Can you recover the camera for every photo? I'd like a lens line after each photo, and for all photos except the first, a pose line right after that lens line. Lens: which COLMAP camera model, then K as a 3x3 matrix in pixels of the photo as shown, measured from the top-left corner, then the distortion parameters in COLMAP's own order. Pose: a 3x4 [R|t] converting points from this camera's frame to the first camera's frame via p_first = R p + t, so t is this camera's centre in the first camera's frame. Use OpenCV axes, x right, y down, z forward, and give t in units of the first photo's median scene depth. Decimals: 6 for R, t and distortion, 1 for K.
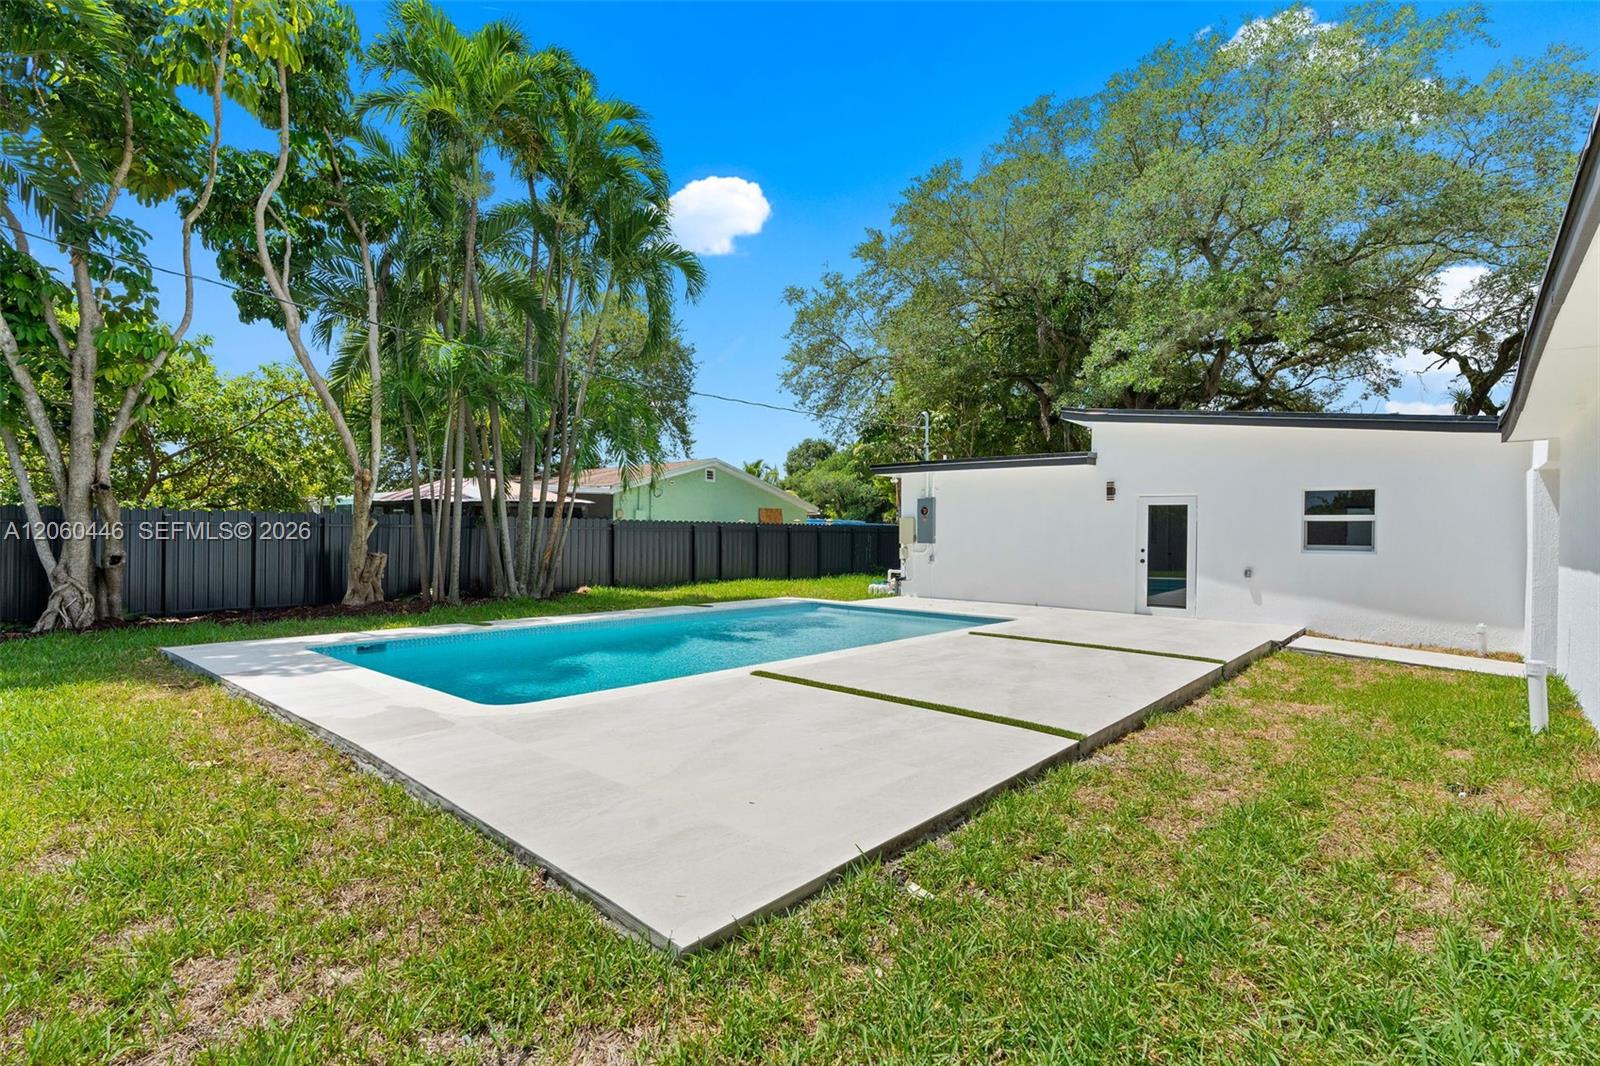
lens RADIAL K [[764.2, 0, 801.2], [0, 764.2, 535.4], [0, 0, 1]] dist [-0.000341, -0.000094]
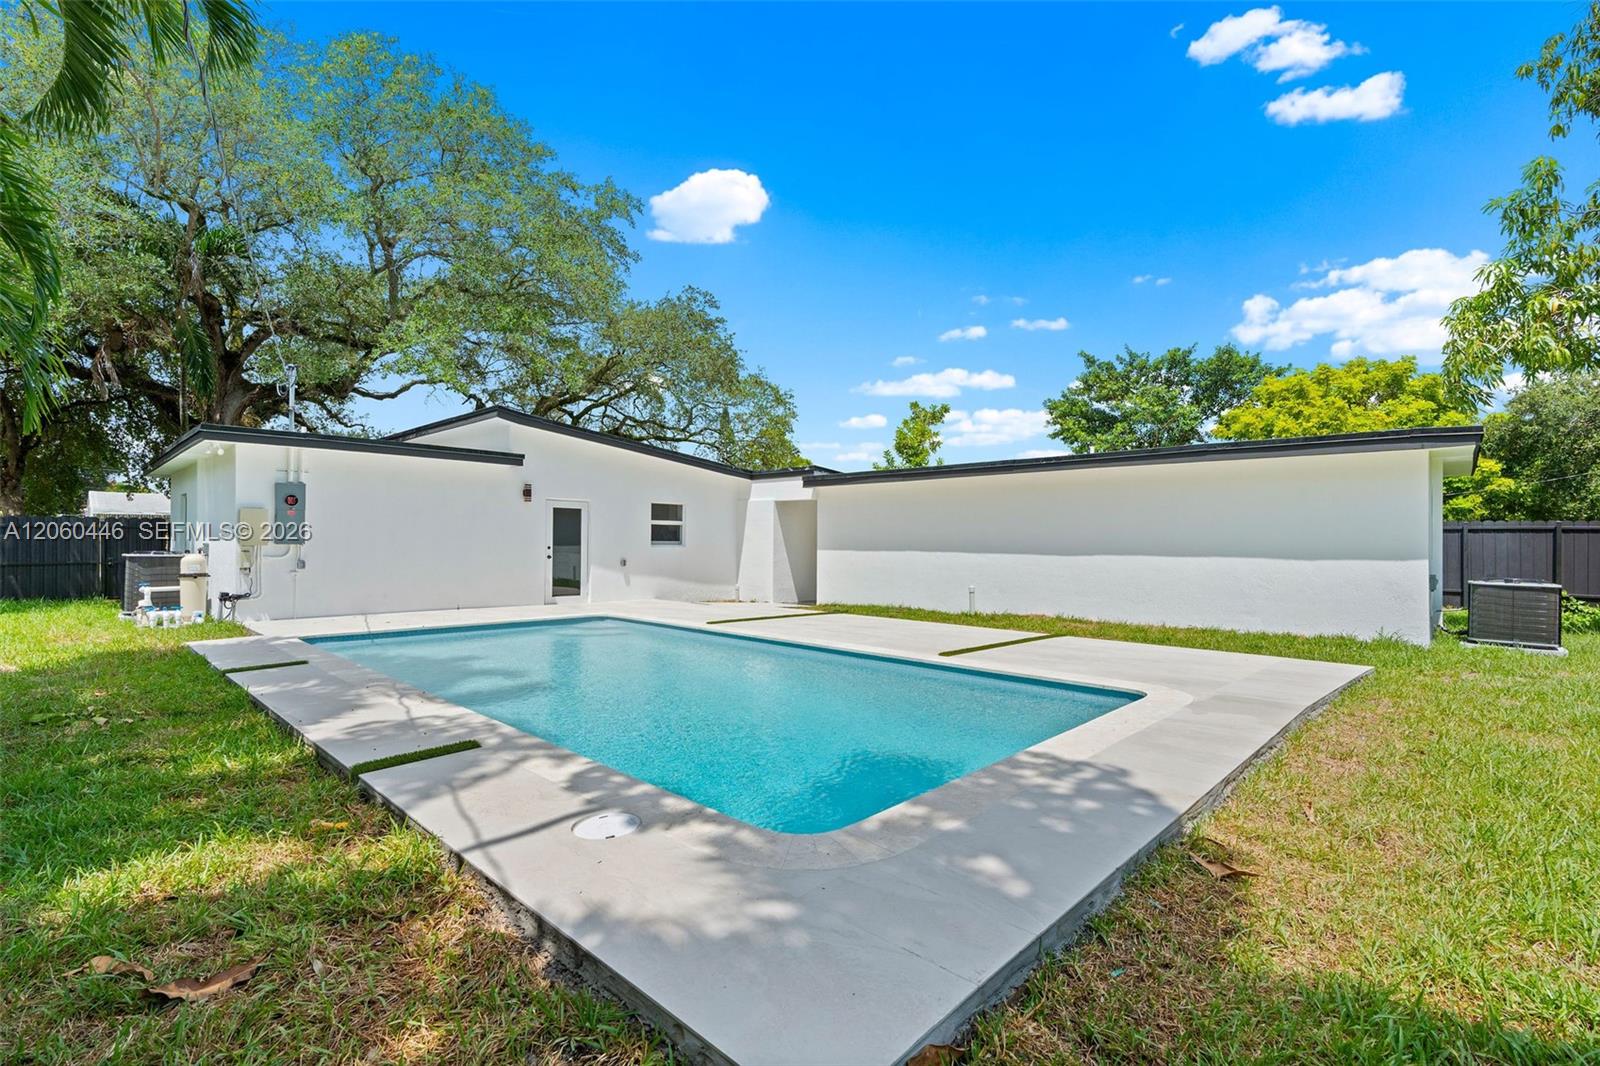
lens RADIAL K [[729.0, 0, 801.9], [0, 729.0, 532.5], [0, 0, 1]] dist [0.000885, -0.000023]
pose [[0.046331, -0.000949, 0.998926, -0.509875], [-0.004915, 0.999987, 0.001178, -0.004336], [-0.998914, -0.004964, 0.046326, 0.474937]]
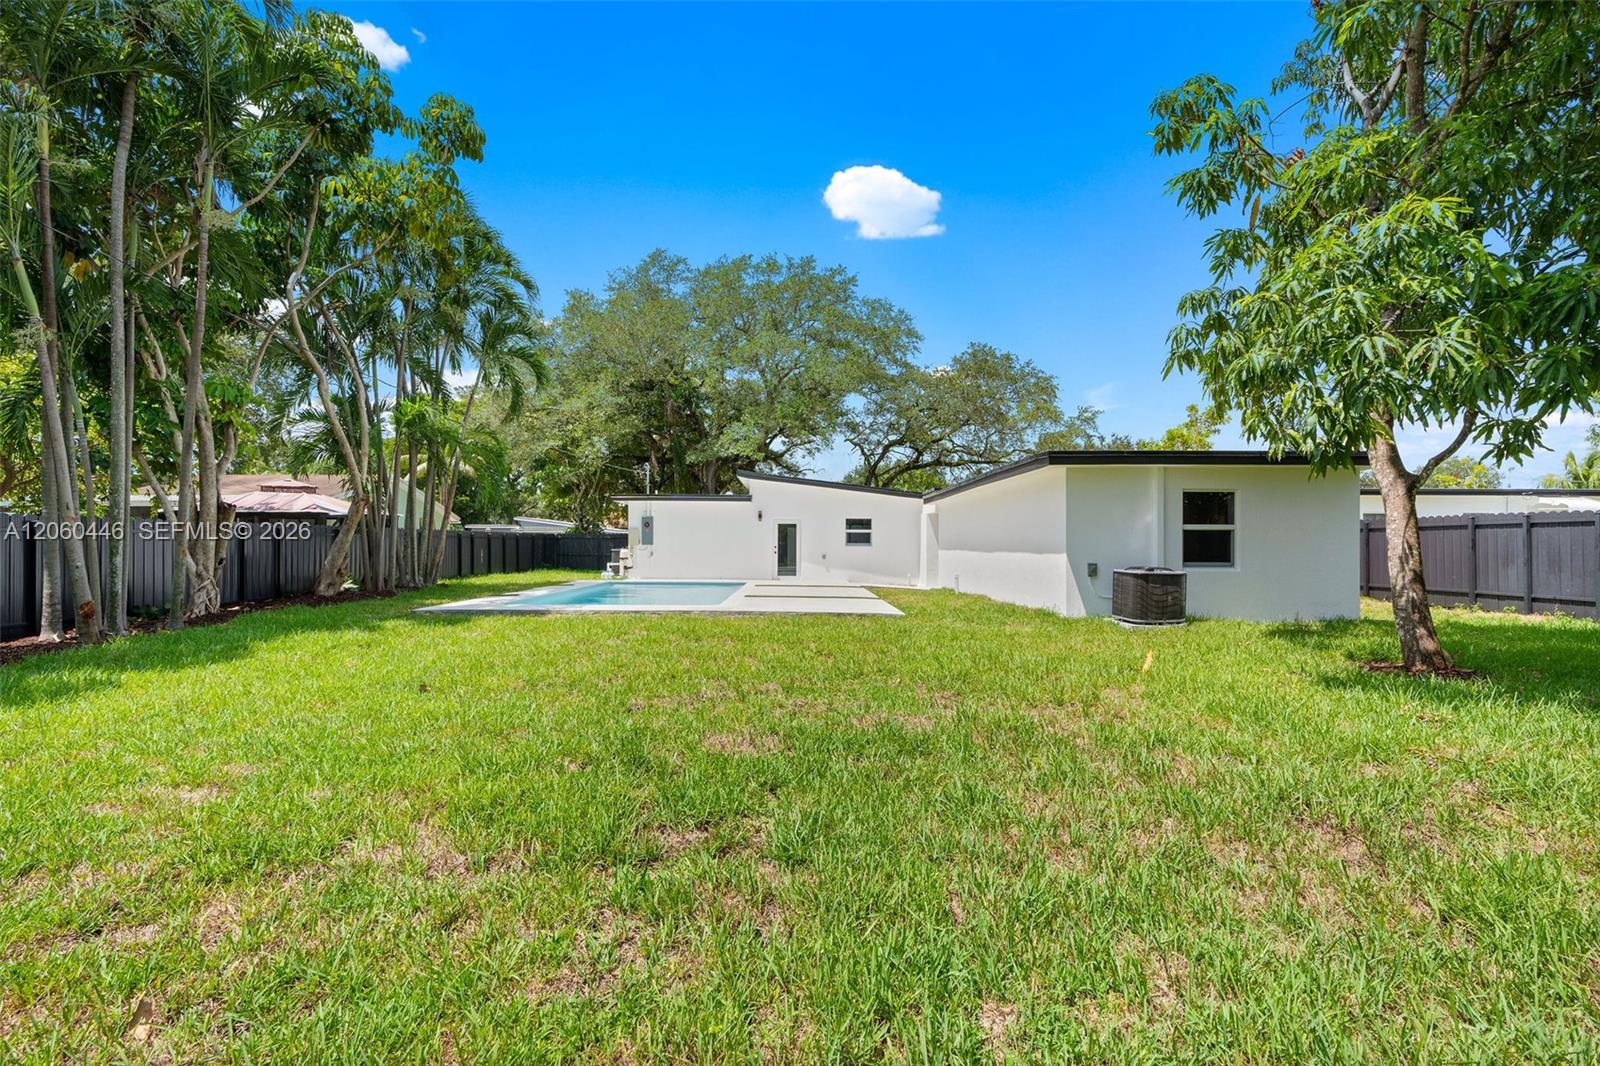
lens RADIAL K [[729.0, 0, 802.8], [0, 729.0, 537.2], [0, 0, 1]] dist [0.000885, -0.000023]
pose [[0.746837, -0.002857, 0.665001, -0.606112], [0.005834, 0.999980, -0.002255, -0.000393], [-0.664981, 0.005564, 0.746839, -0.354695]]
